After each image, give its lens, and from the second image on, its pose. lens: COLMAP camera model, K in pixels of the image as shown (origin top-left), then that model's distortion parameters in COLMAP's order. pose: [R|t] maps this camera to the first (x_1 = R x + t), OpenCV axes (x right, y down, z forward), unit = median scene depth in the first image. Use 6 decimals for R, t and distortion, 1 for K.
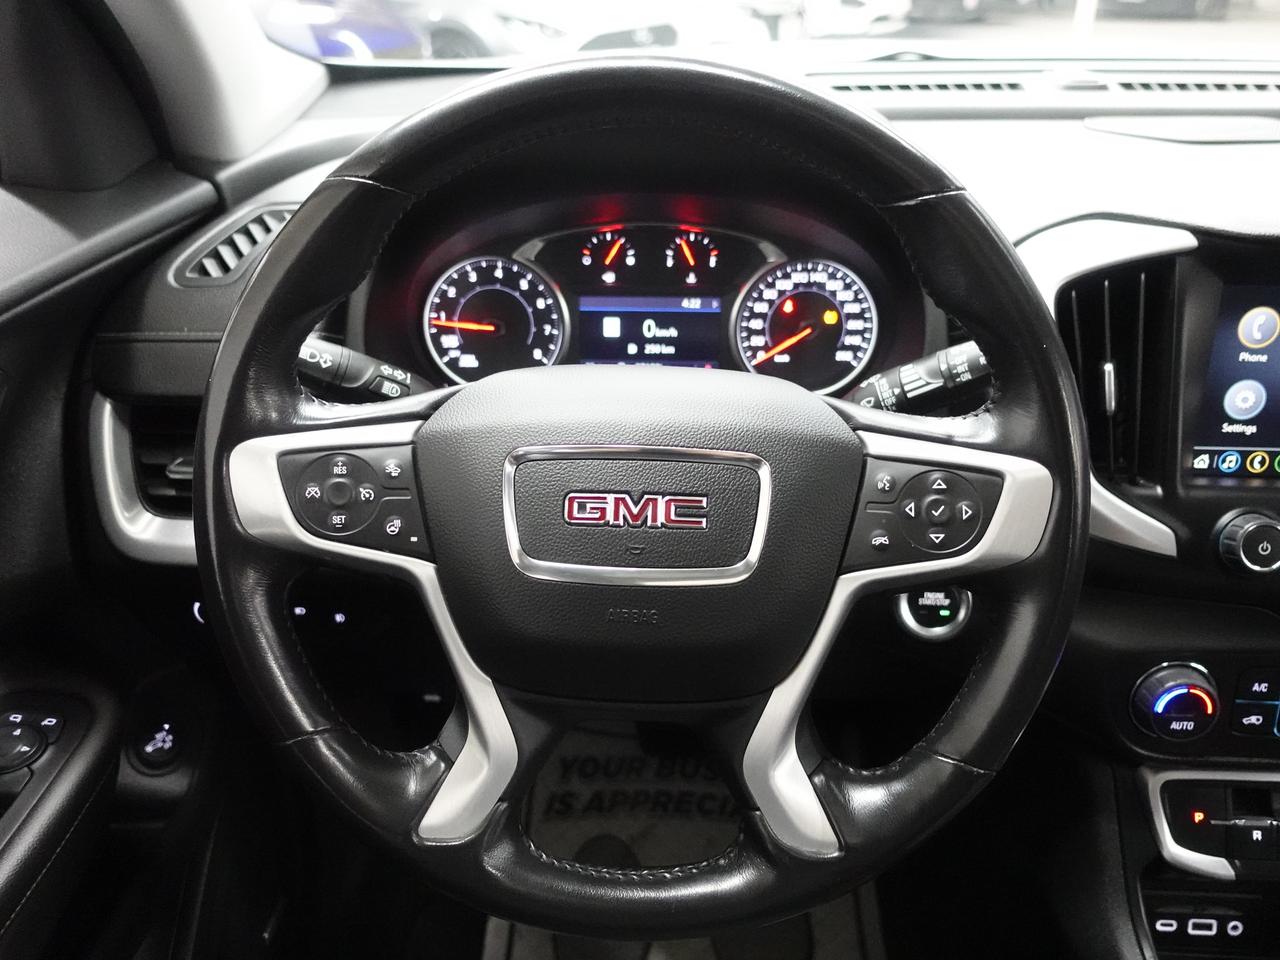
lens RADIAL K [[985.8, 0, 640.7], [0, 985.8, 481.3], [0, 0, 1]] dist [-0.005724, 0.002199]
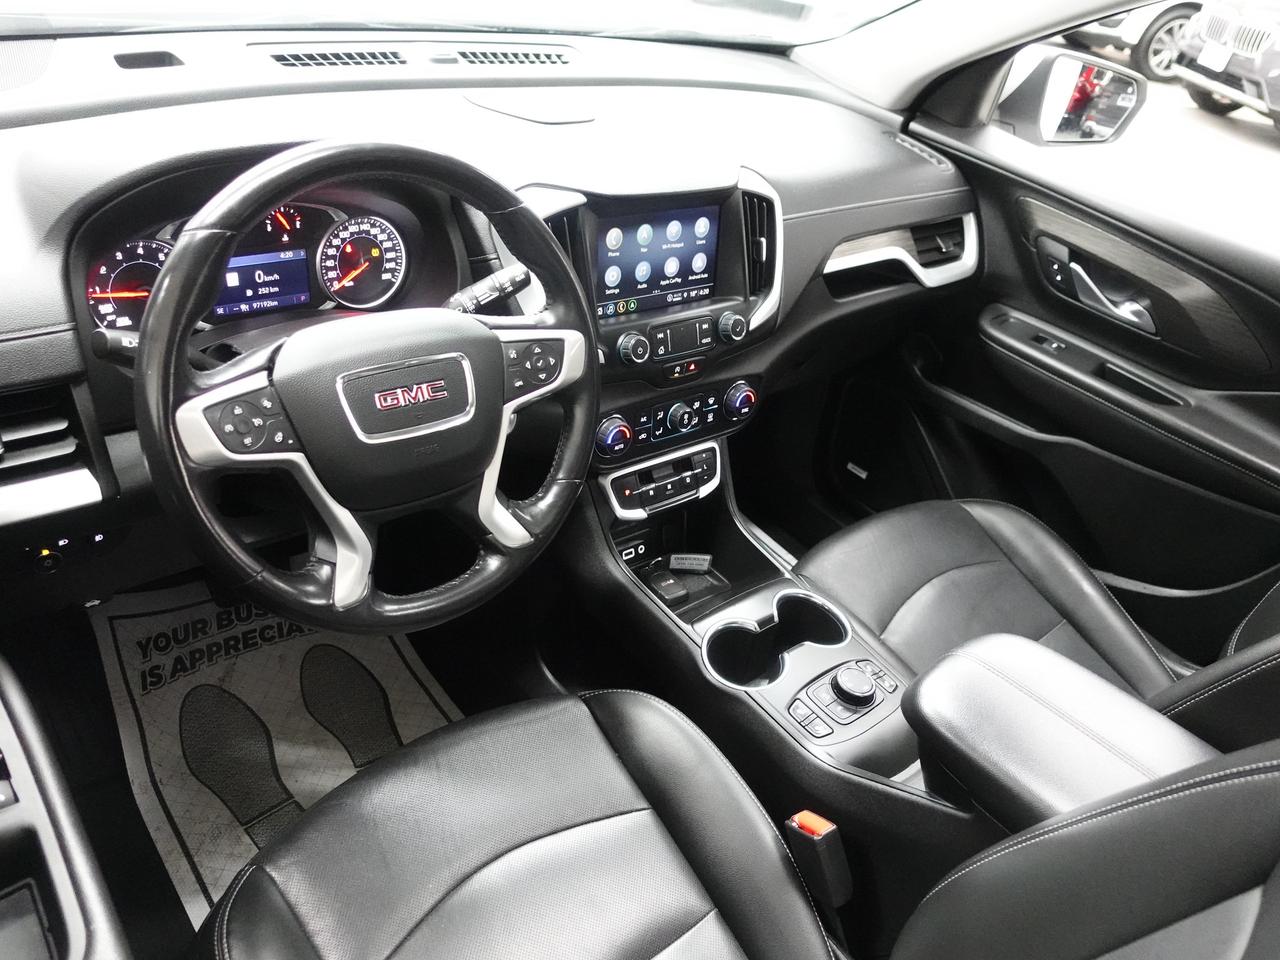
lens RADIAL K [[985.8, 0, 639.7], [0, 985.8, 480.5], [0, 0, 1]] dist [-0.005724, 0.002199]
pose [[0.728113, -0.271142, 0.629550, -0.573753], [0.169001, 0.961097, 0.218476, -0.094434], [-0.664296, -0.052681, 0.745610, -0.424488]]
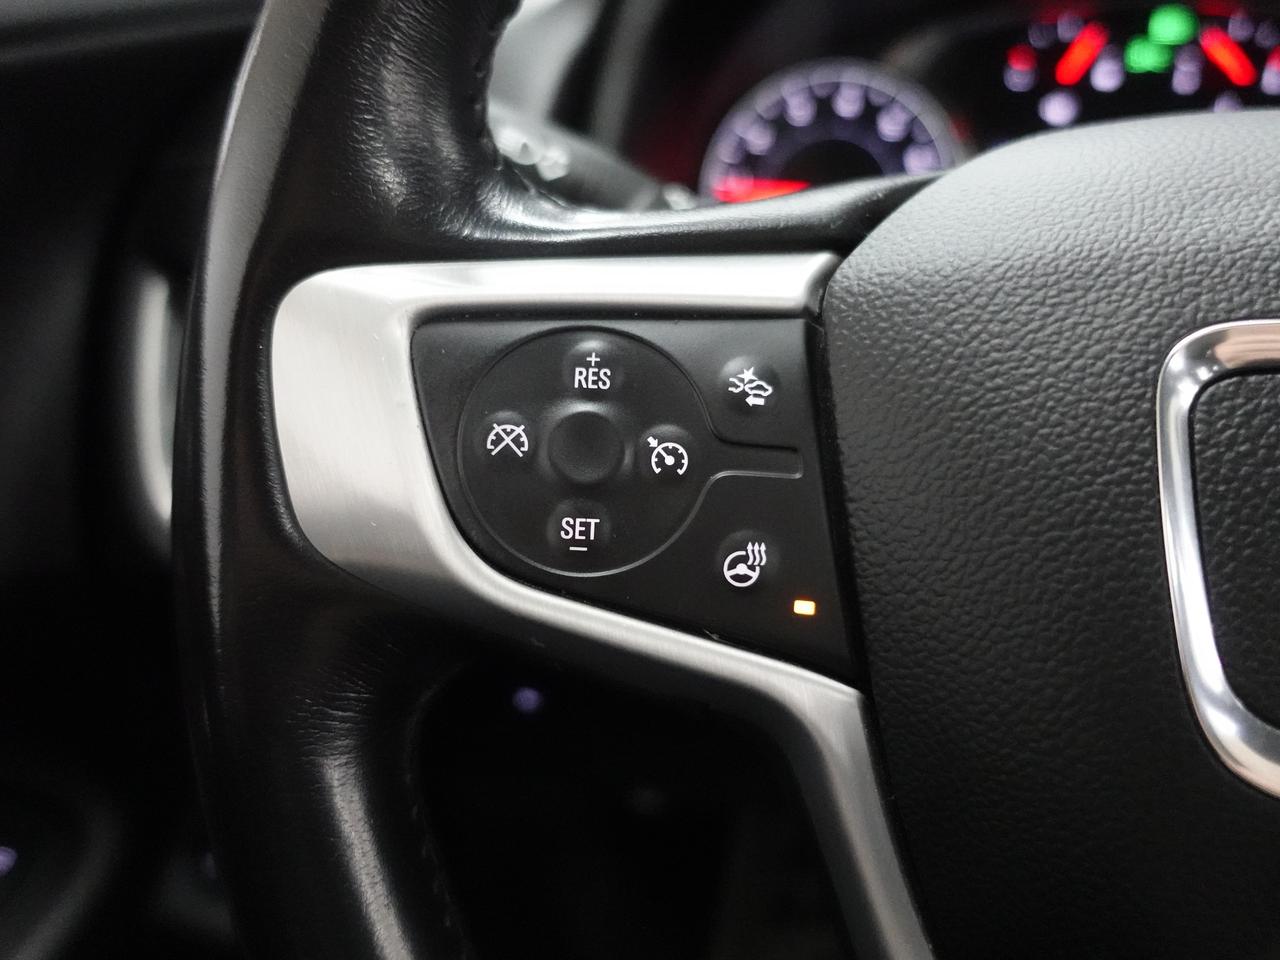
lens RADIAL K [[985.8, 0, 638.8], [0, 985.8, 479.9], [0, 0, 1]] dist [-0.005724, 0.002199]
pose [[0.982254, 0.063829, -0.176358, -0.151399], [-0.067772, 0.997566, -0.016422, 0.017562], [0.174881, 0.028083, 0.984189, 0.448364]]
